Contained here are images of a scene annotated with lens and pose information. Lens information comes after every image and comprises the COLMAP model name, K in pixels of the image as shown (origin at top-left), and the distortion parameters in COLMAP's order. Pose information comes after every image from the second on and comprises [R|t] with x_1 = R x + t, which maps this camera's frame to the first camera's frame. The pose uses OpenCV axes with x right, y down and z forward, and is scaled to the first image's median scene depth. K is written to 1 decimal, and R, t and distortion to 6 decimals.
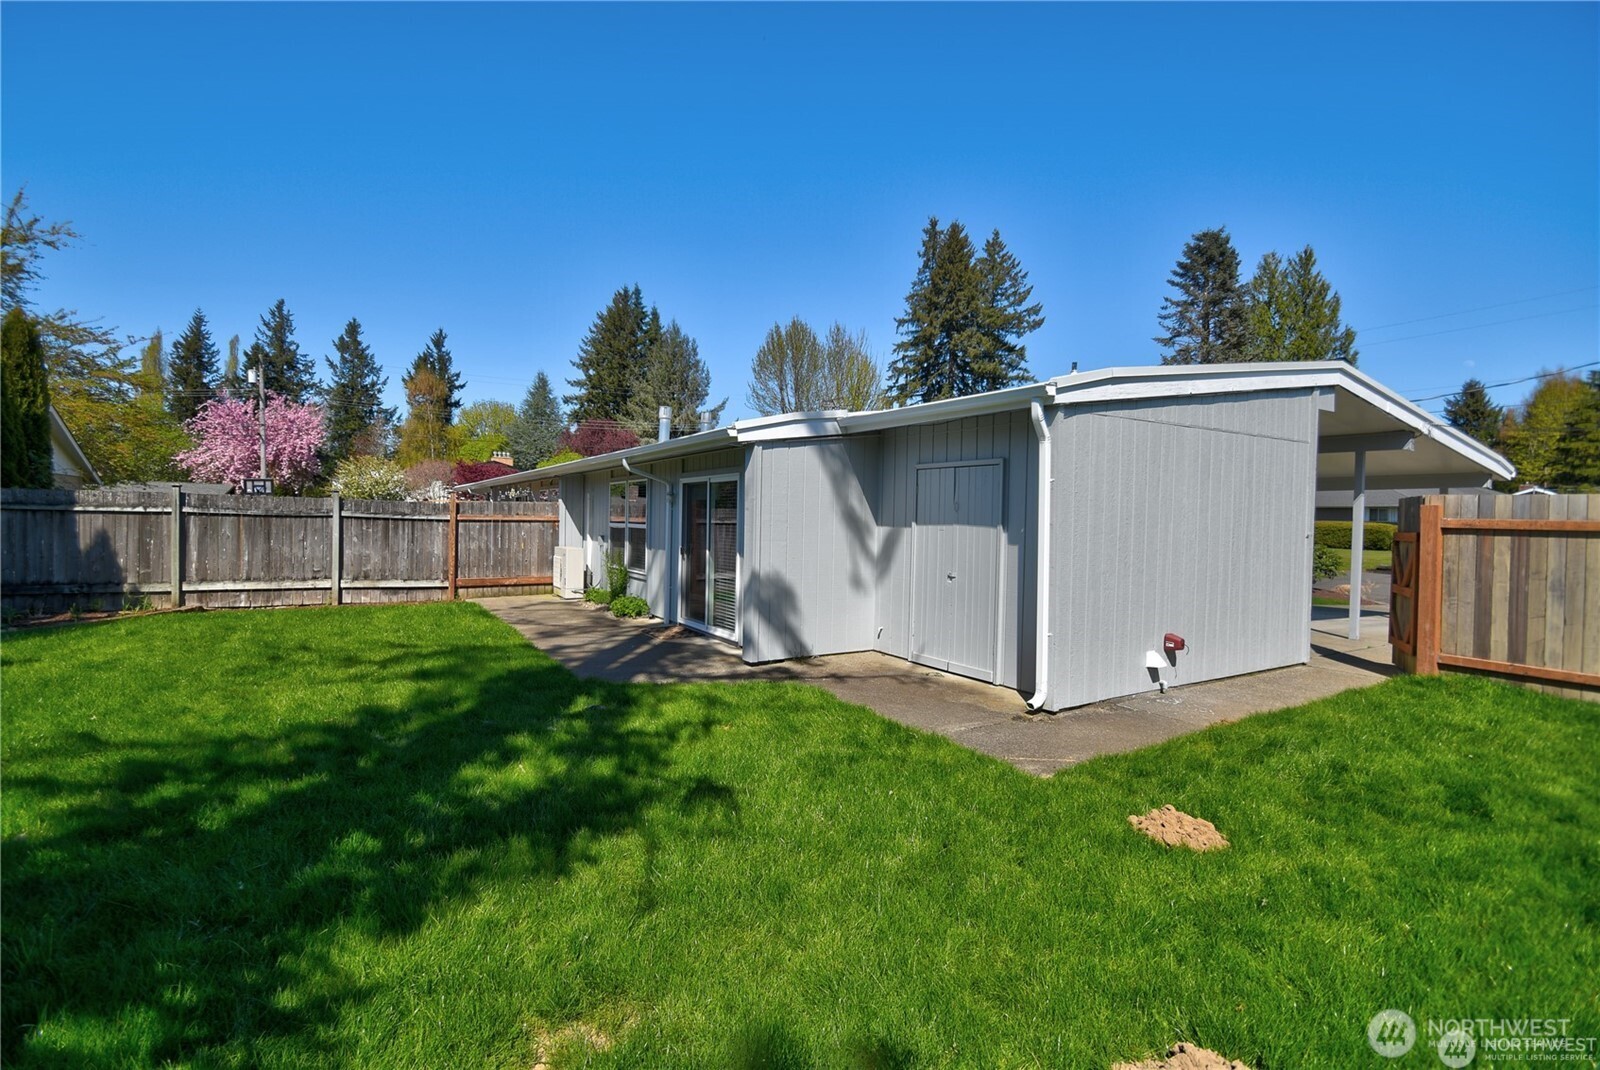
lens RADIAL K [[704.2, 0, 800.1], [0, 704.2, 531.1], [0, 0, 1]] dist [-0.012548, -0.000694]
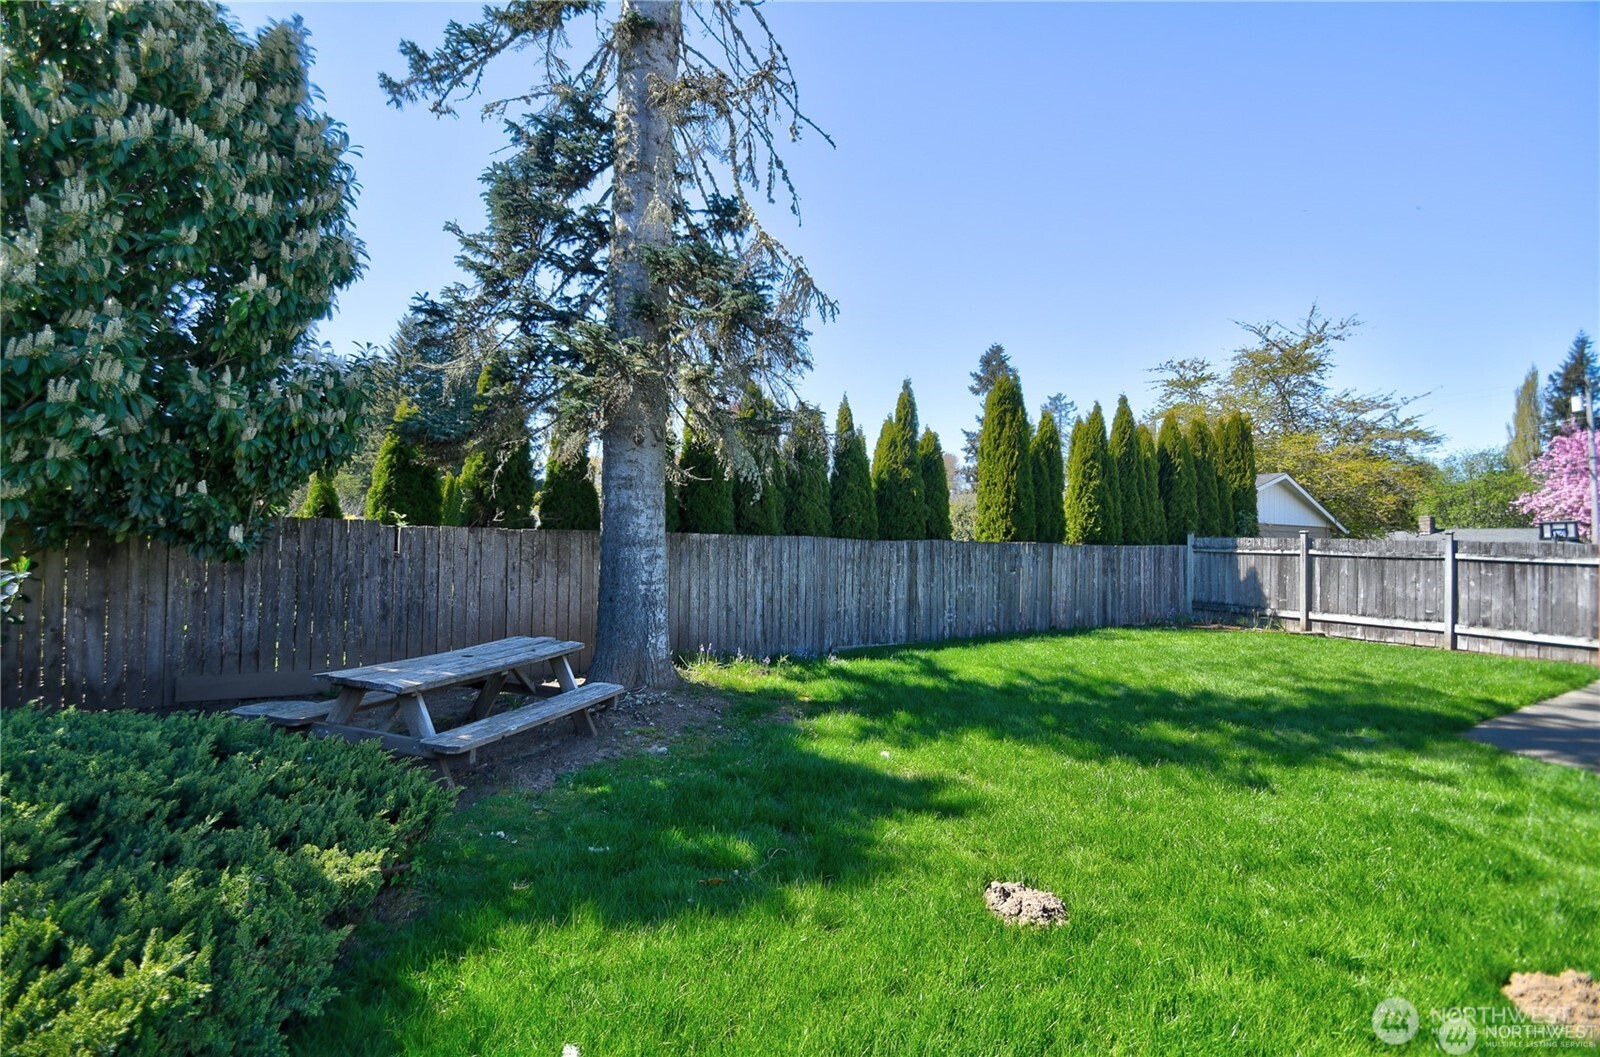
lens RADIAL K [[709.2, 0, 800.5], [0, 709.2, 530.1], [0, 0, 1]] dist [0.009709, -0.015363]
pose [[0.035903, -0.034766, -0.998750, 0.294353], [-0.035127, 0.998733, -0.036029, 0.006241], [0.998738, 0.036376, 0.034636, 0.057040]]
